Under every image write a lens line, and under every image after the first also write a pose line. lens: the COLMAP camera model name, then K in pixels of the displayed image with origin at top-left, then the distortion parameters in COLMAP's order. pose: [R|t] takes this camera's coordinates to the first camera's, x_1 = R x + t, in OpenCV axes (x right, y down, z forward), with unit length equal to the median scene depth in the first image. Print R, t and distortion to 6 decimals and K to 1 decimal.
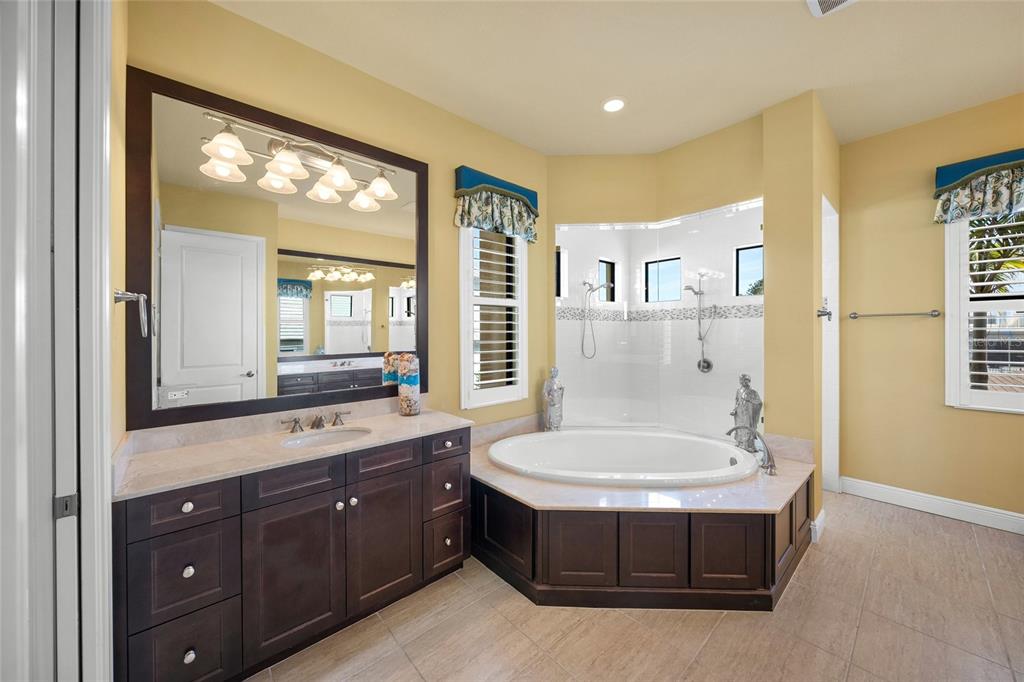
lens RADIAL K [[369.3, 0, 511.0], [0, 369.3, 328.1], [0, 0, 1]] dist [0.000540, 0.000144]
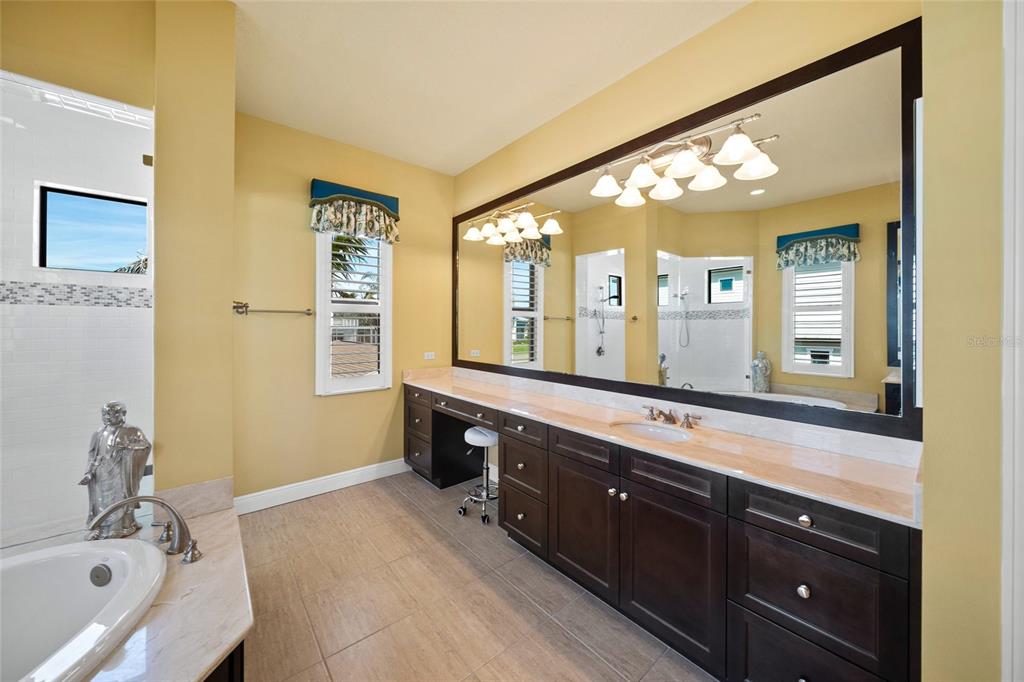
lens RADIAL K [[369.3, 0, 511.0], [0, 369.3, 328.1], [0, 0, 1]] dist [0.000540, 0.000144]
pose [[0.033737, 0.002939, 0.999426, 0.083484], [-0.014052, 0.999898, -0.002466, 0.001727], [-0.999332, -0.013961, 0.033775, 0.379035]]
